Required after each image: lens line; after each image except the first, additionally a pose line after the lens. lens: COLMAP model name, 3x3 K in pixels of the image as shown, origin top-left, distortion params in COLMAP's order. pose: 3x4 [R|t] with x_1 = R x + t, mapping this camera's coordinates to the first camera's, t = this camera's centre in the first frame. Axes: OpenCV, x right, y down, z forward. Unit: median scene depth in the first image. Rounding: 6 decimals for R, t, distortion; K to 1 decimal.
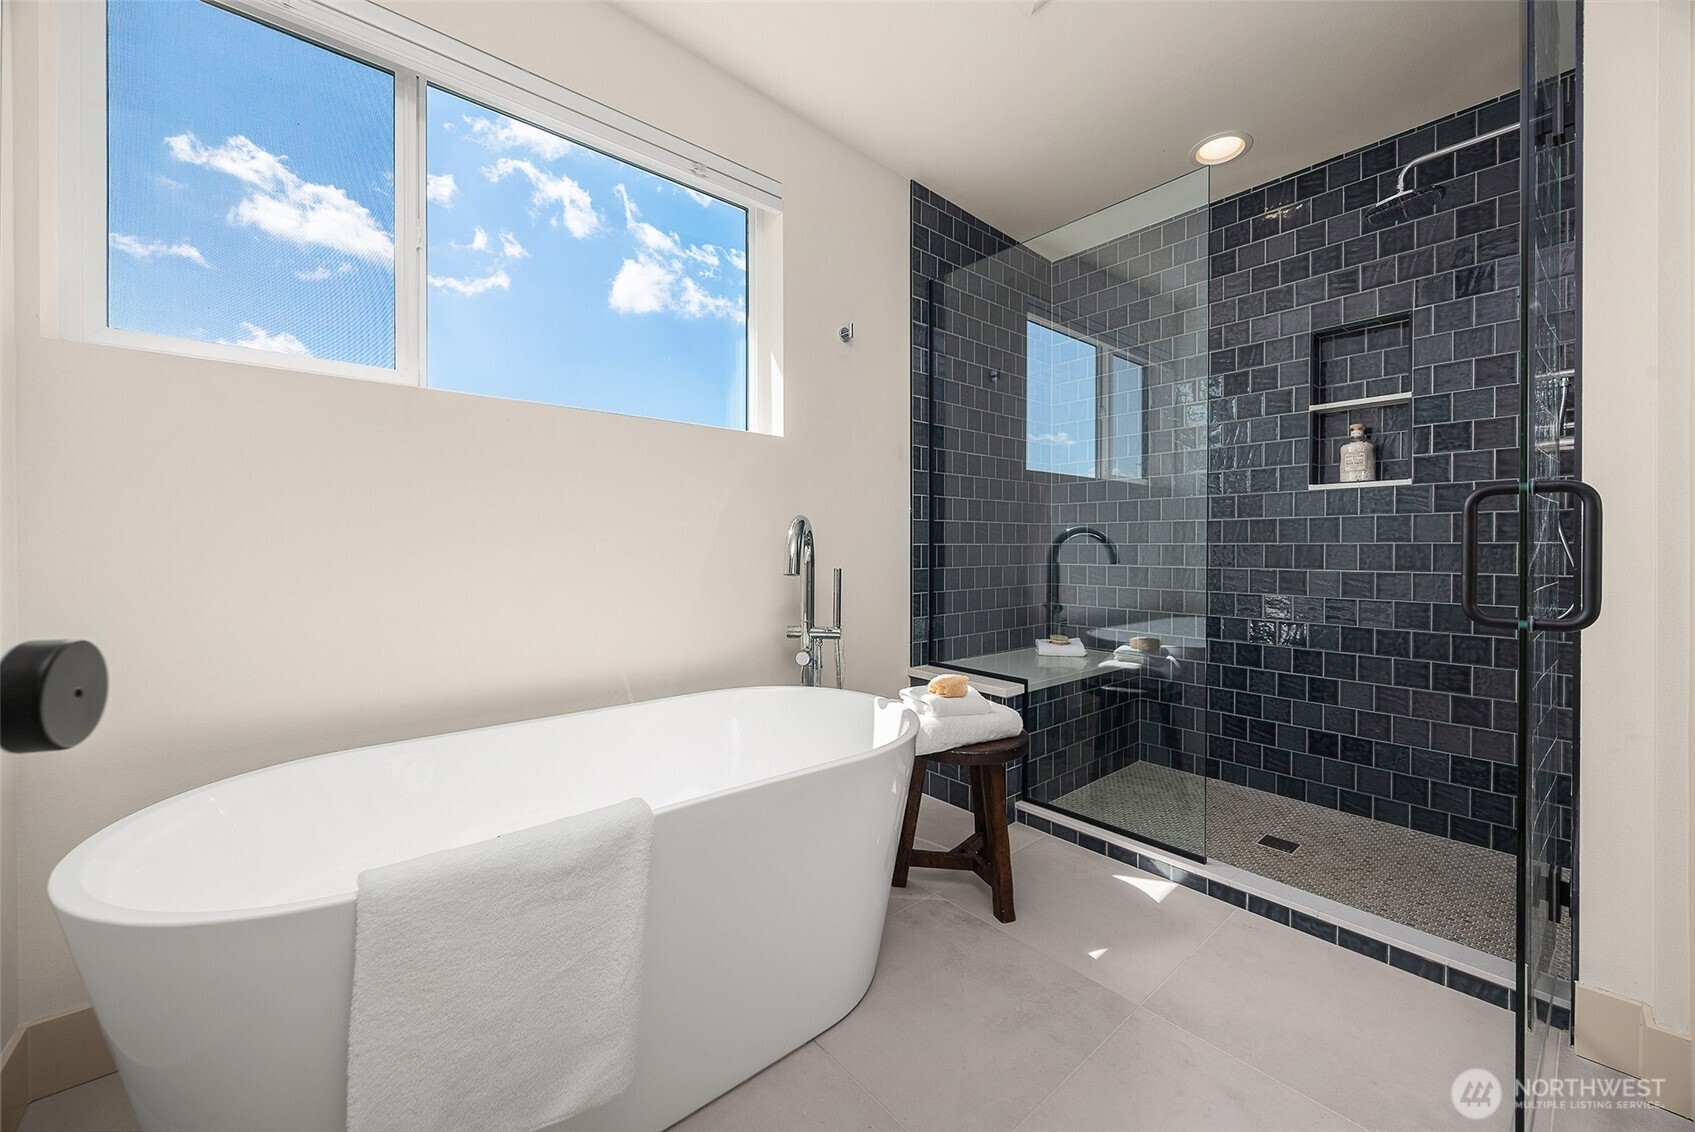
lens RADIAL K [[655.2, 0, 841.6], [0, 655.2, 553.6], [0, 0, 1]] dist [0.002438, 0.000042]
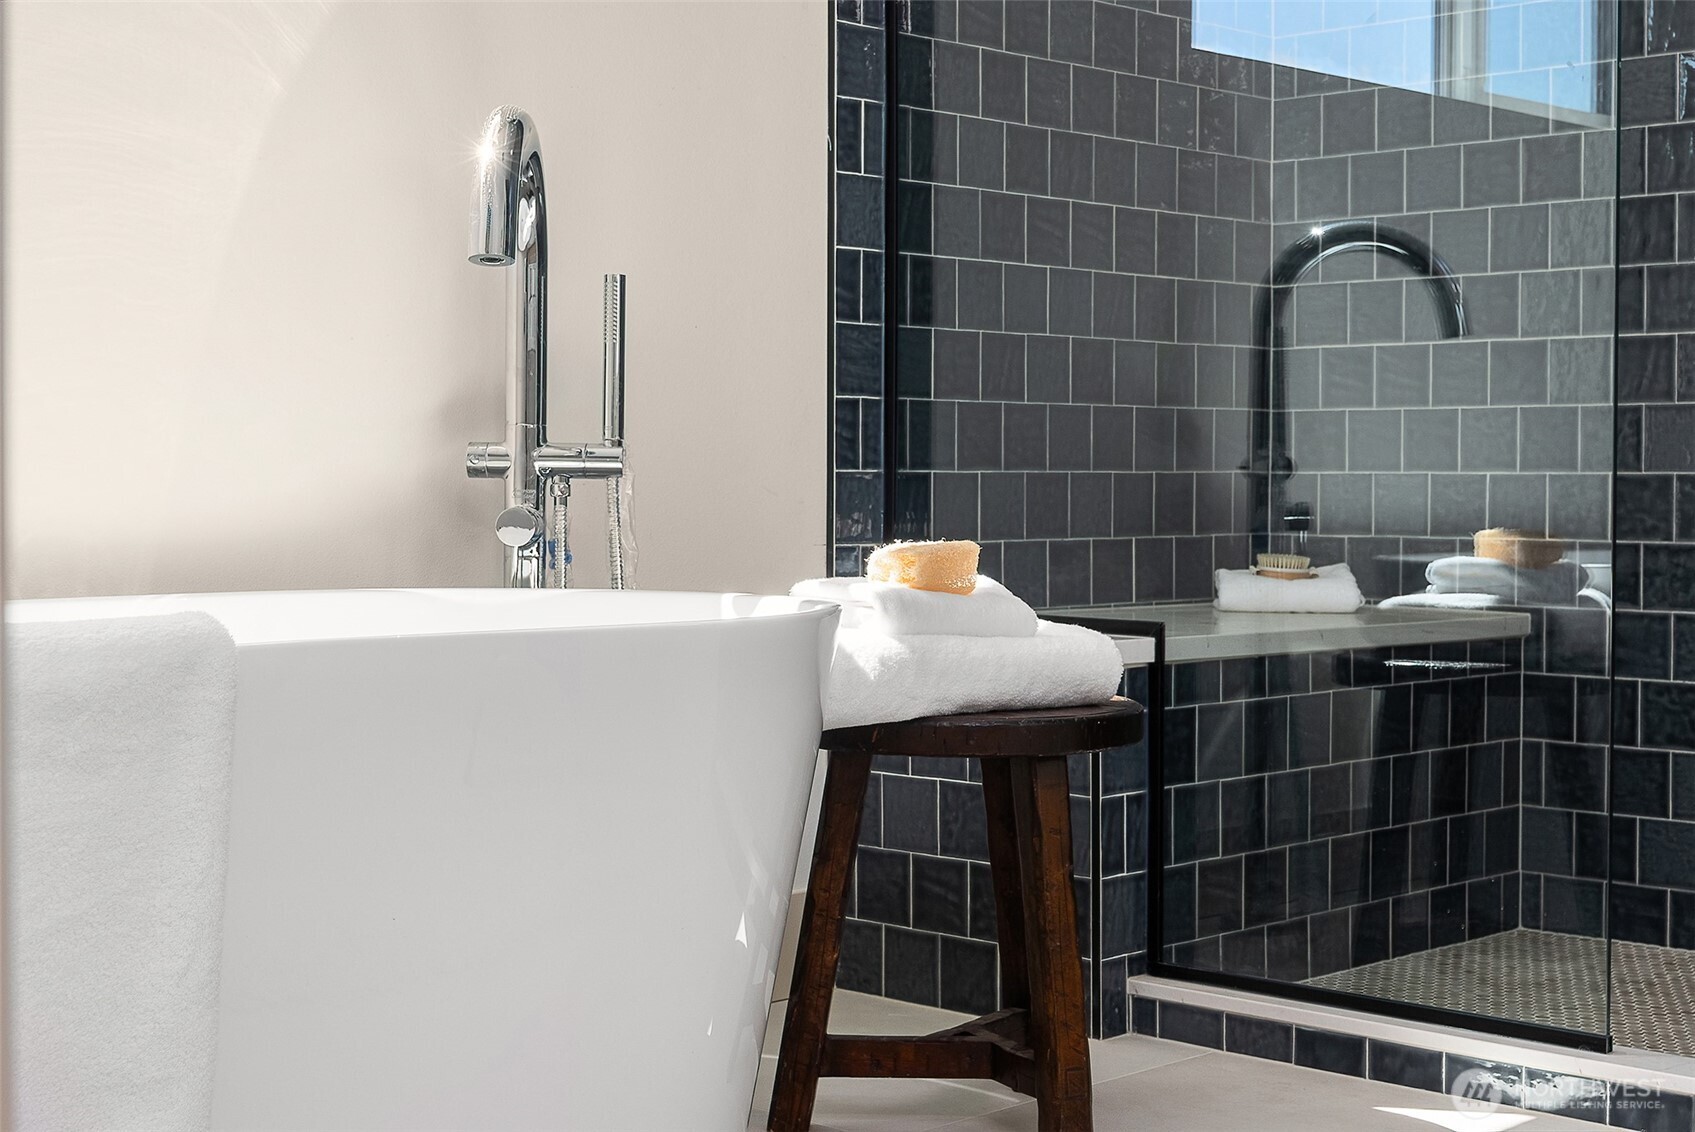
lens RADIAL K [[2638.9, 0, 847.0], [0, 2638.9, 562.8], [0, 0, 1]] dist [0.047379, 0.000000]
pose [[0.994539, -0.000835, 0.104364, -0.023188], [-0.001018, 0.999843, 0.017706, 0.118272], [-0.104363, -0.017716, 0.994381, -0.314539]]
